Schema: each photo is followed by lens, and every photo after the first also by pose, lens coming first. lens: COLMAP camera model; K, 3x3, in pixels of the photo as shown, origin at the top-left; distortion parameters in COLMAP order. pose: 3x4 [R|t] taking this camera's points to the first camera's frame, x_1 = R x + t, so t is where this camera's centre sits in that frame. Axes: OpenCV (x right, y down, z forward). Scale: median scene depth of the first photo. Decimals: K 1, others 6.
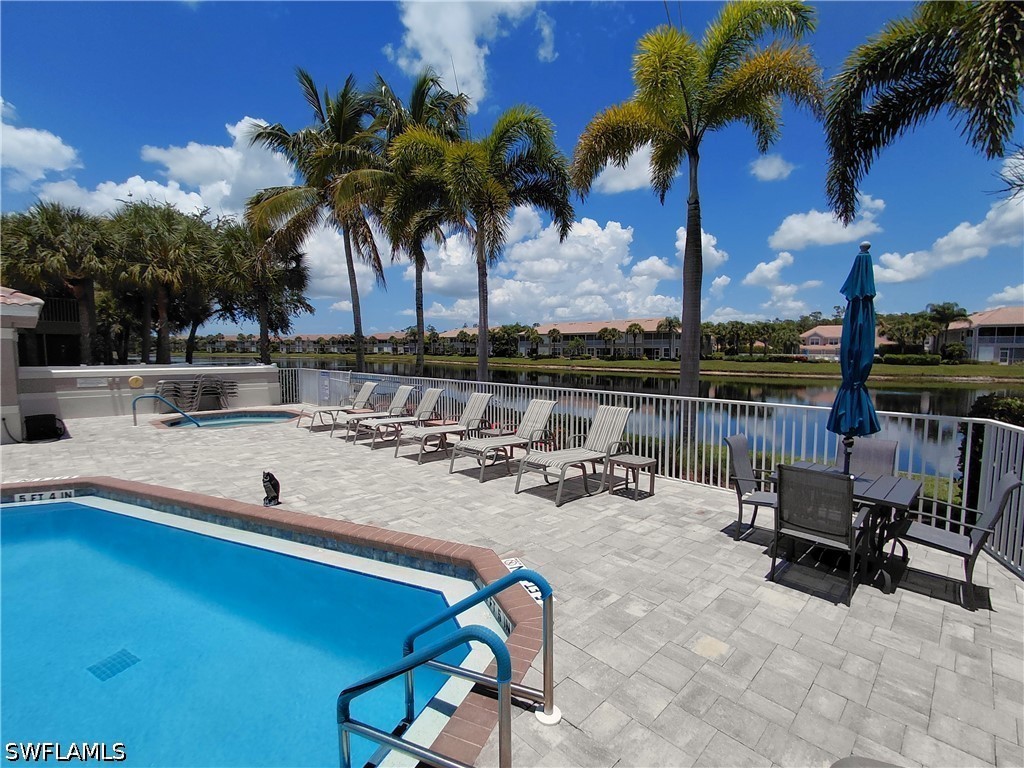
lens RADIAL K [[470.8, 0, 509.4], [0, 470.8, 384.9], [0, 0, 1]] dist [0.001719, -0.000586]
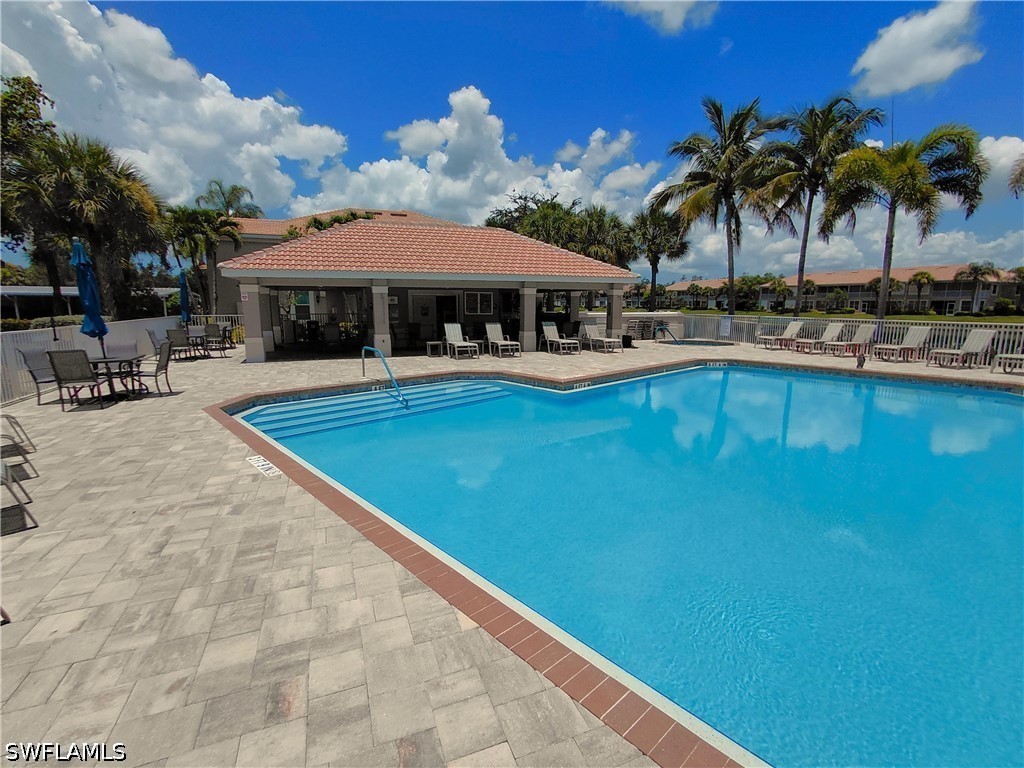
lens RADIAL K [[470.8, 0, 510.1], [0, 470.8, 381.6], [0, 0, 1]] dist [0.001719, -0.000586]
pose [[0.918427, 0.063627, -0.390439, -0.063393], [-0.027976, 0.994956, 0.096333, 0.006532], [0.394599, -0.077552, 0.915575, -0.088794]]
